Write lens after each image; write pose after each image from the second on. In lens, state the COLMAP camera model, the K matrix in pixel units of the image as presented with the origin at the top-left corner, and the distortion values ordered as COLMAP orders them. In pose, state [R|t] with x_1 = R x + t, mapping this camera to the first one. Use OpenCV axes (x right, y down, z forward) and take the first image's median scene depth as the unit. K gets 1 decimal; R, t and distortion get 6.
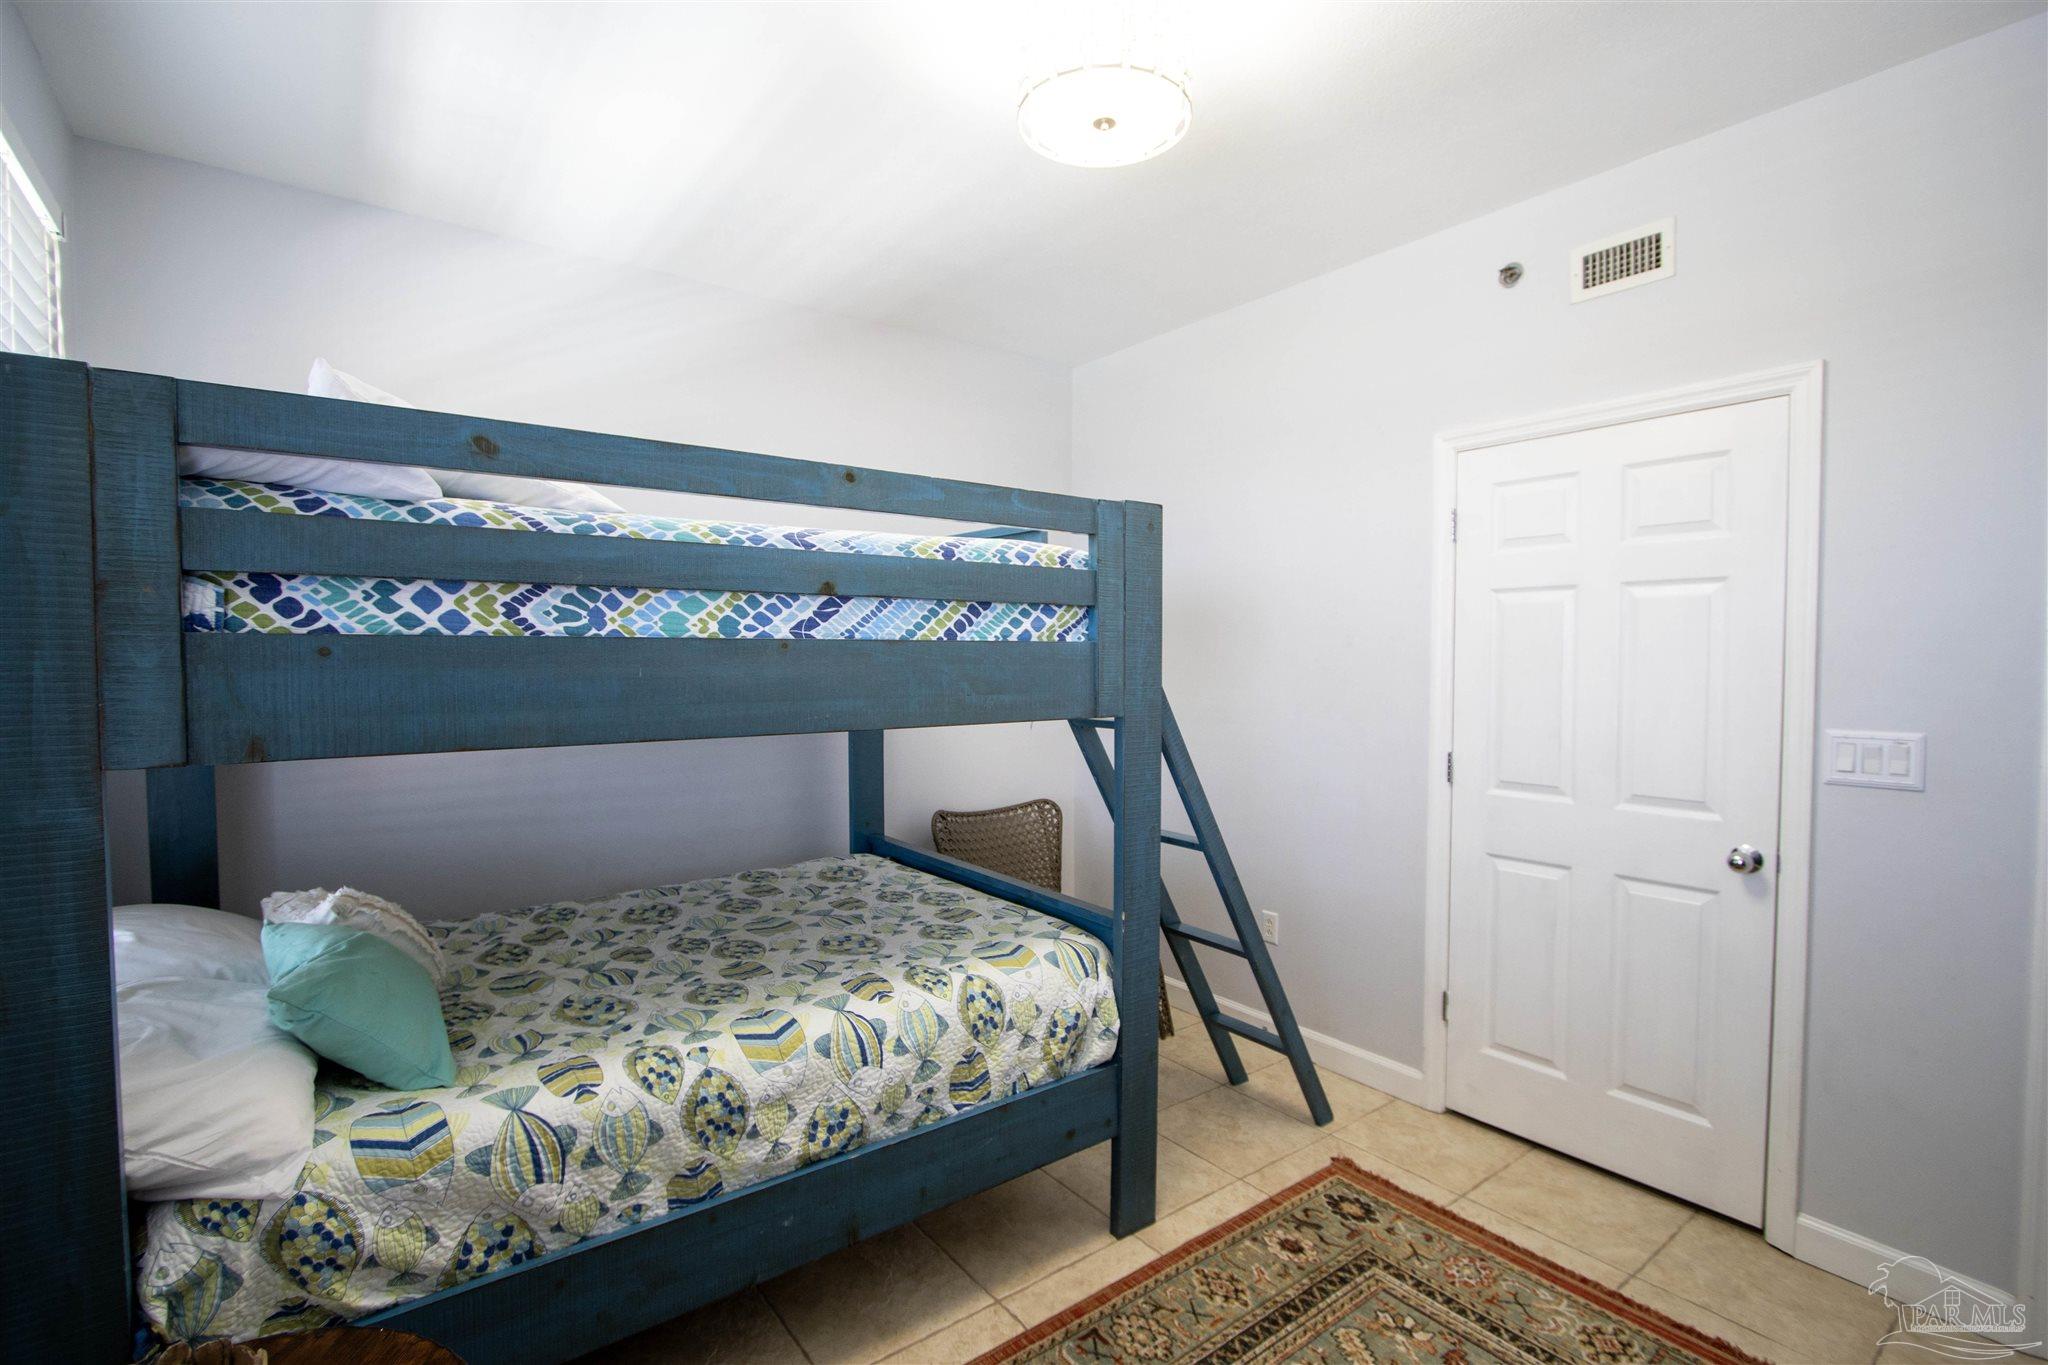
lens RADIAL K [[942.5, 0, 1020.0], [0, 942.5, 688.5], [0, 0, 1]] dist [-0.020131, 0.004006]
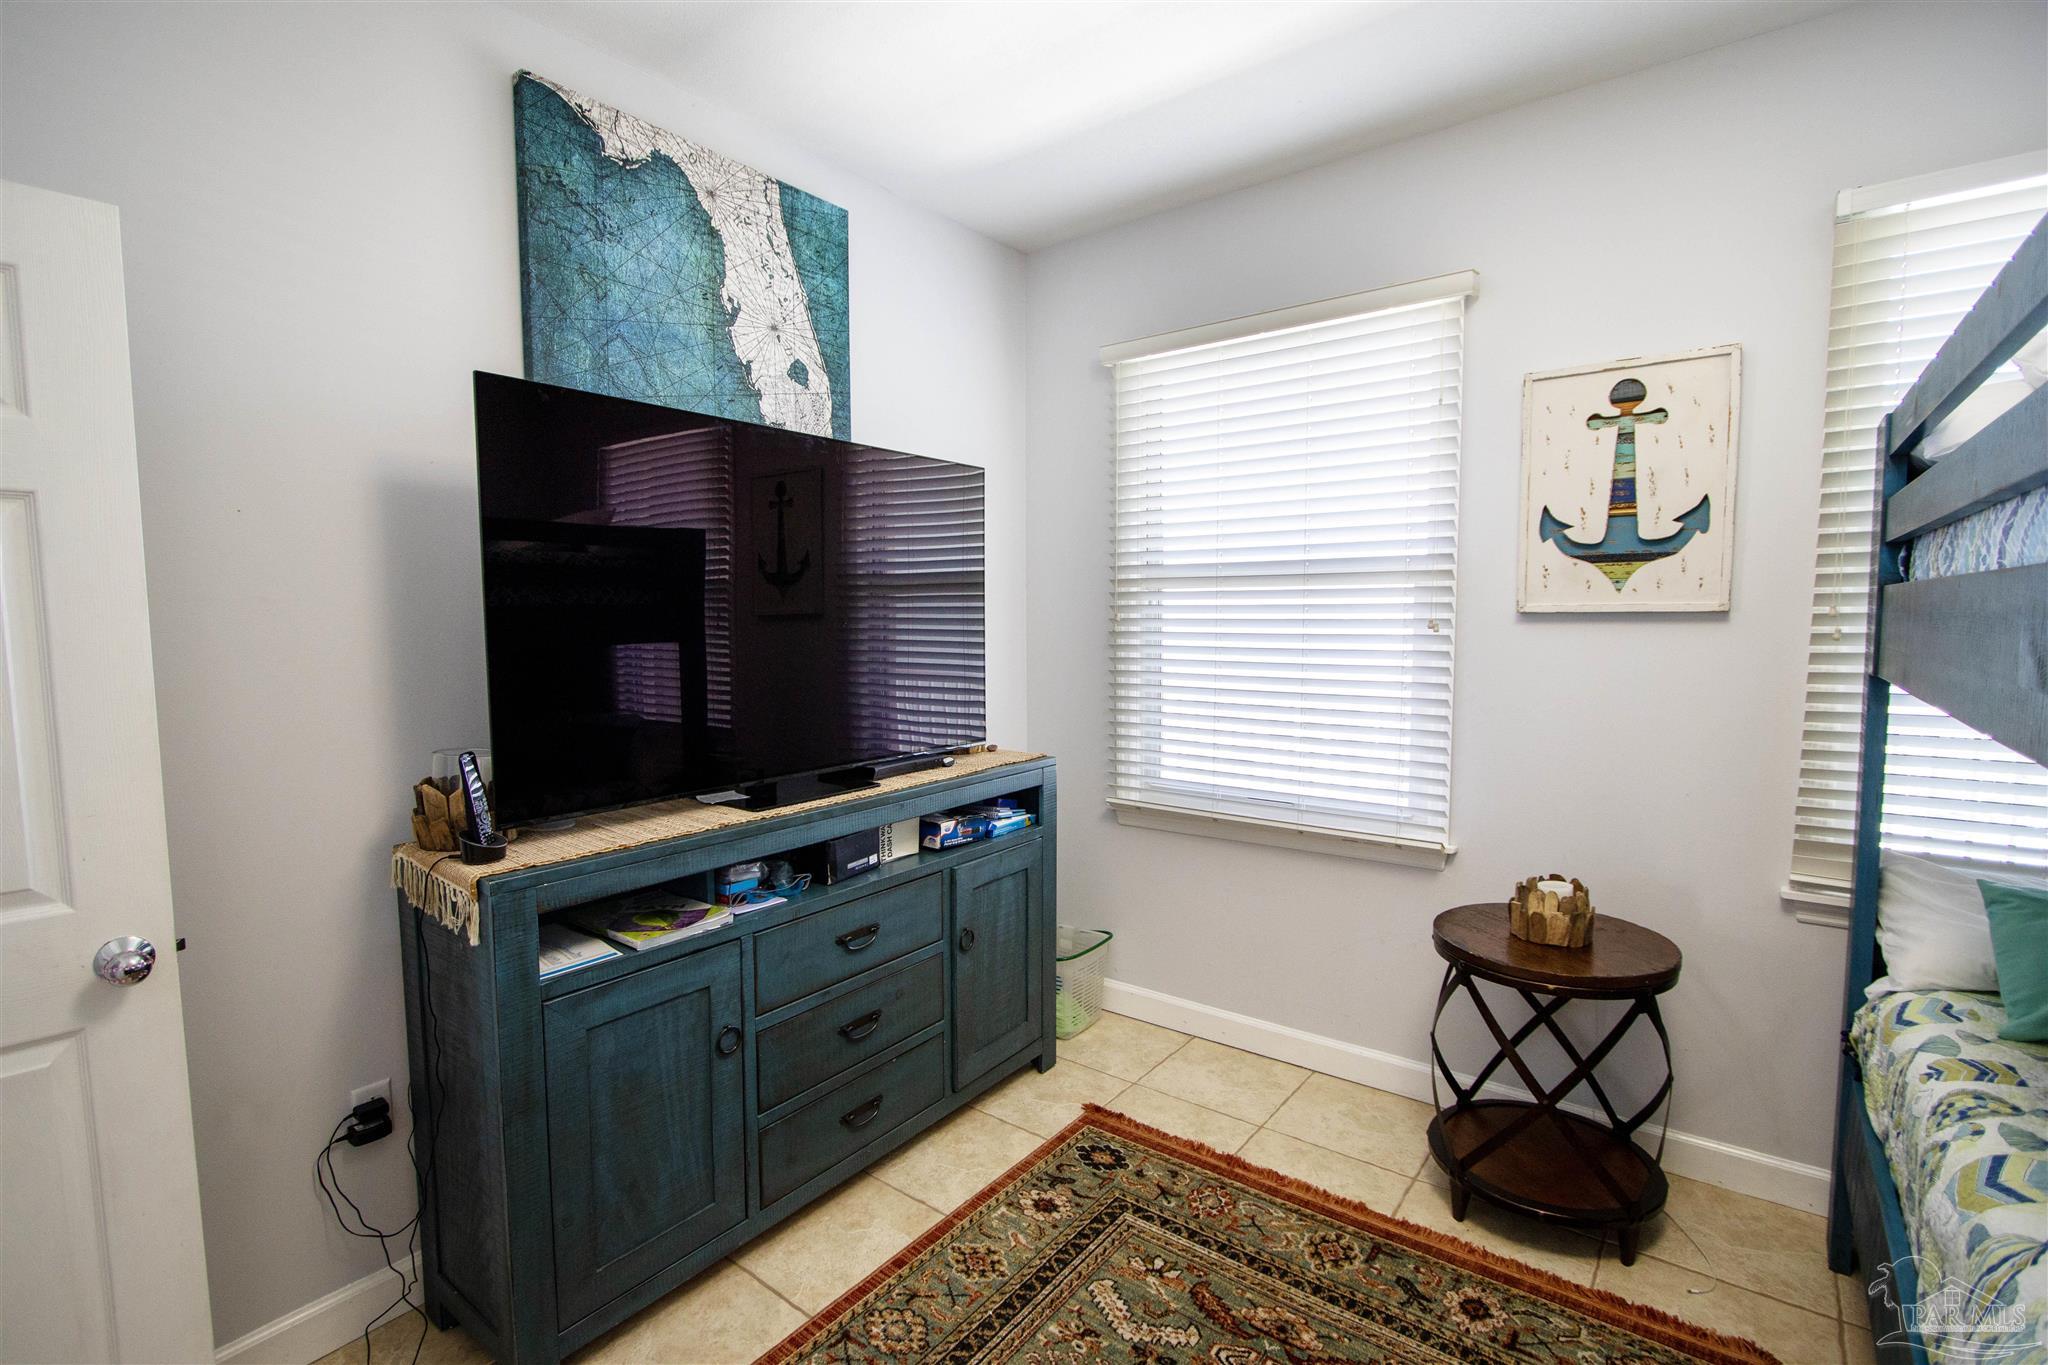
lens RADIAL K [[942.5, 0, 1020.0], [0, 942.5, 688.5], [0, 0, 1]] dist [-0.020131, 0.004006]
pose [[-0.967689, 0.028891, -0.250485, 0.493781], [-0.000671, 0.993115, 0.117138, -0.041978], [0.252145, 0.113521, -0.961008, 1.281015]]
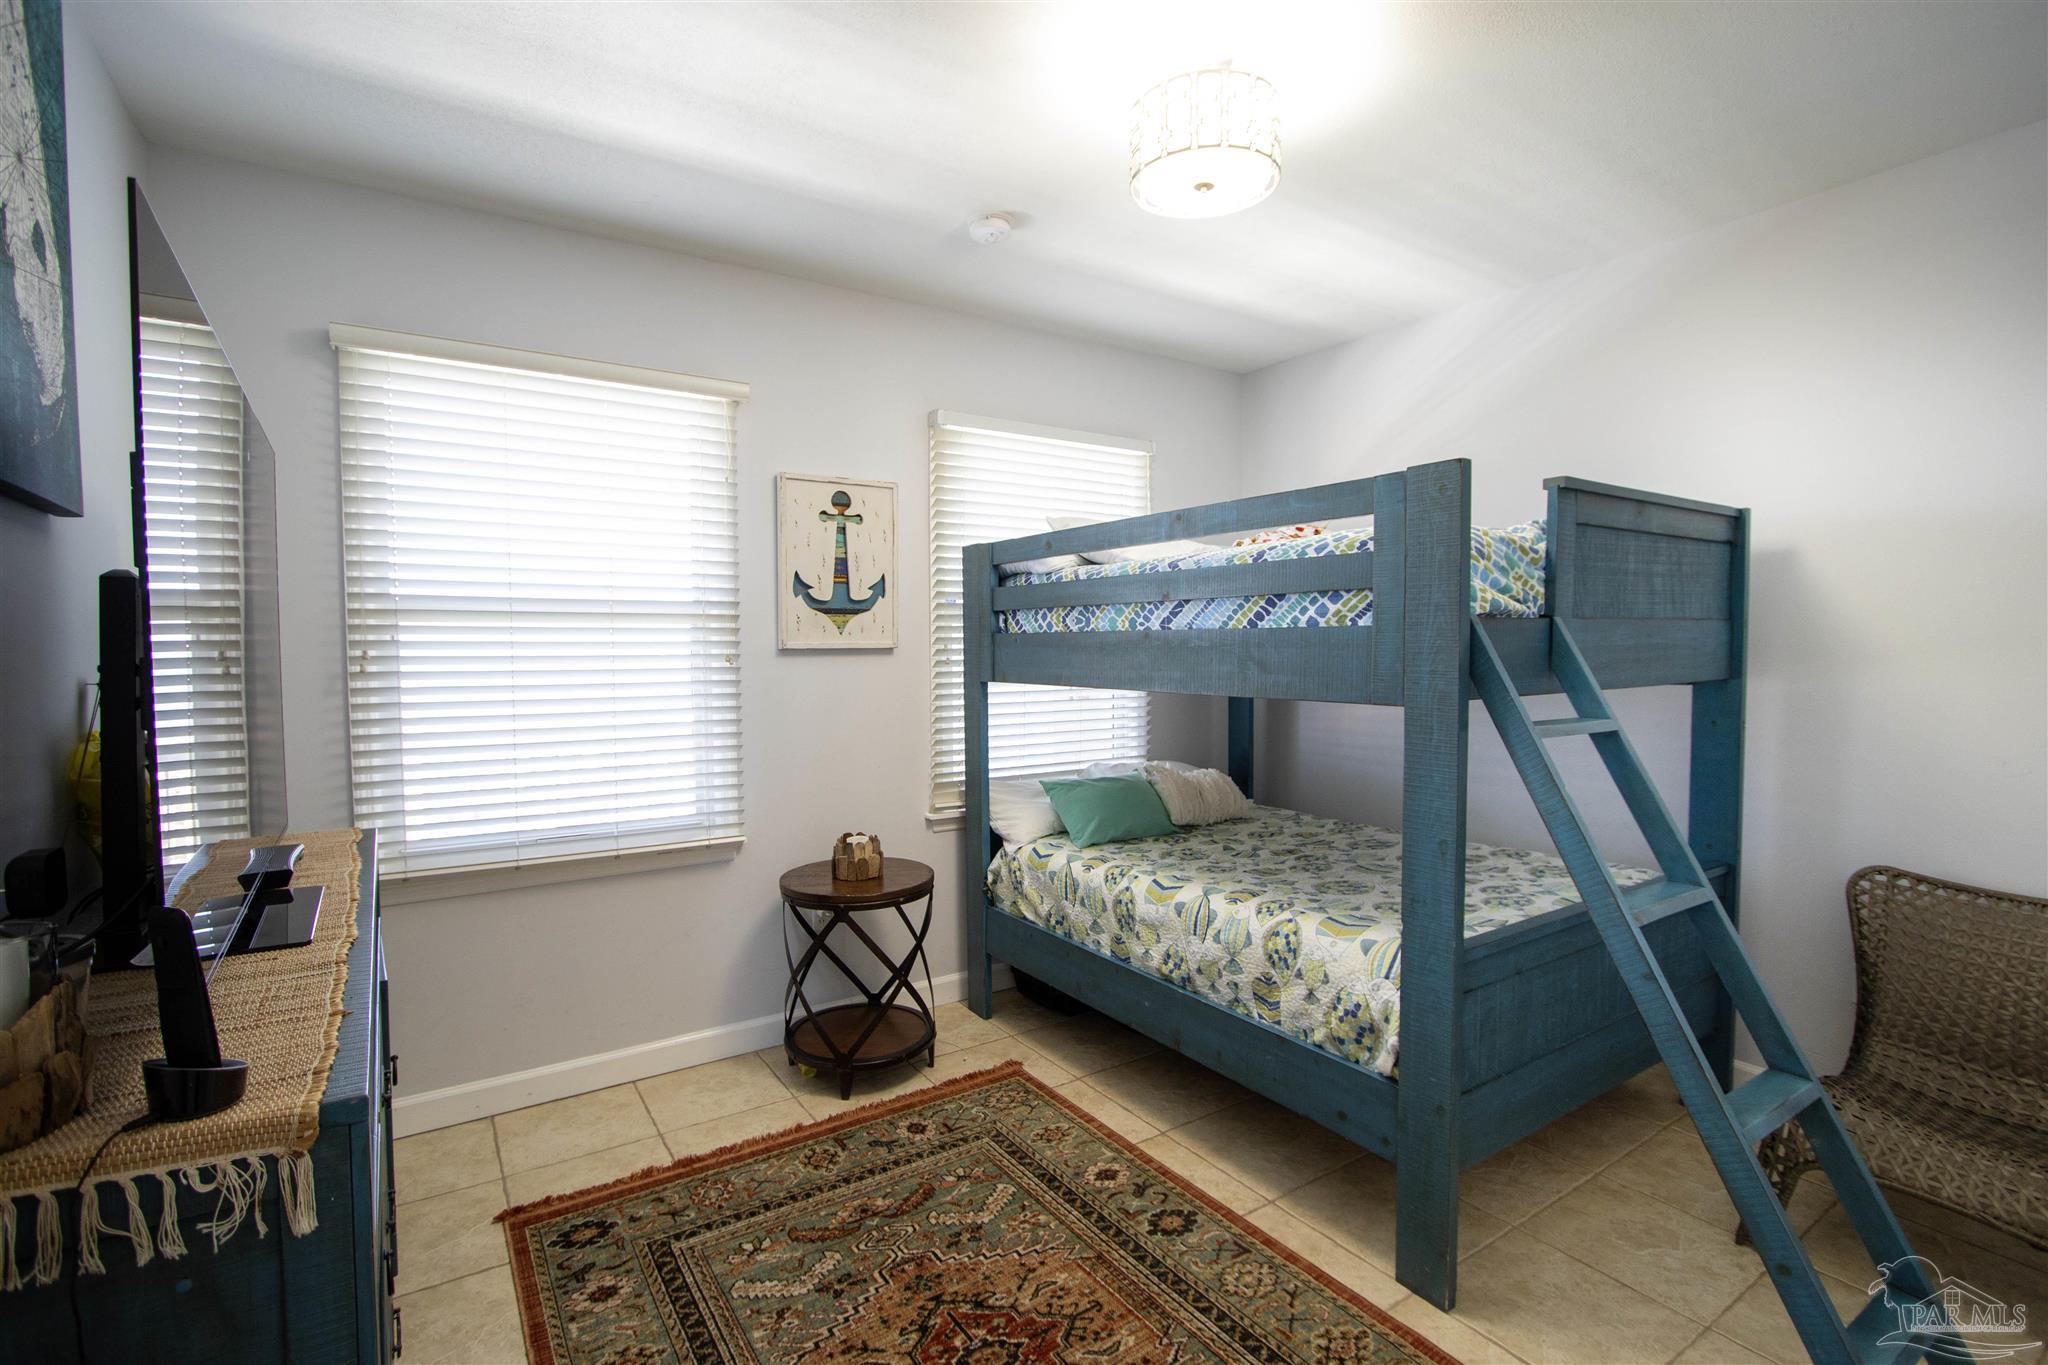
lens RADIAL K [[942.5, 0, 1020.0], [0, 942.5, 688.5], [0, 0, 1]] dist [-0.020131, 0.004006]
pose [[-0.062655, 0.045654, -0.996990, 1.163332], [-0.033851, 0.998281, 0.047841, -0.020960], [0.997461, 0.036747, -0.061002, 0.770174]]
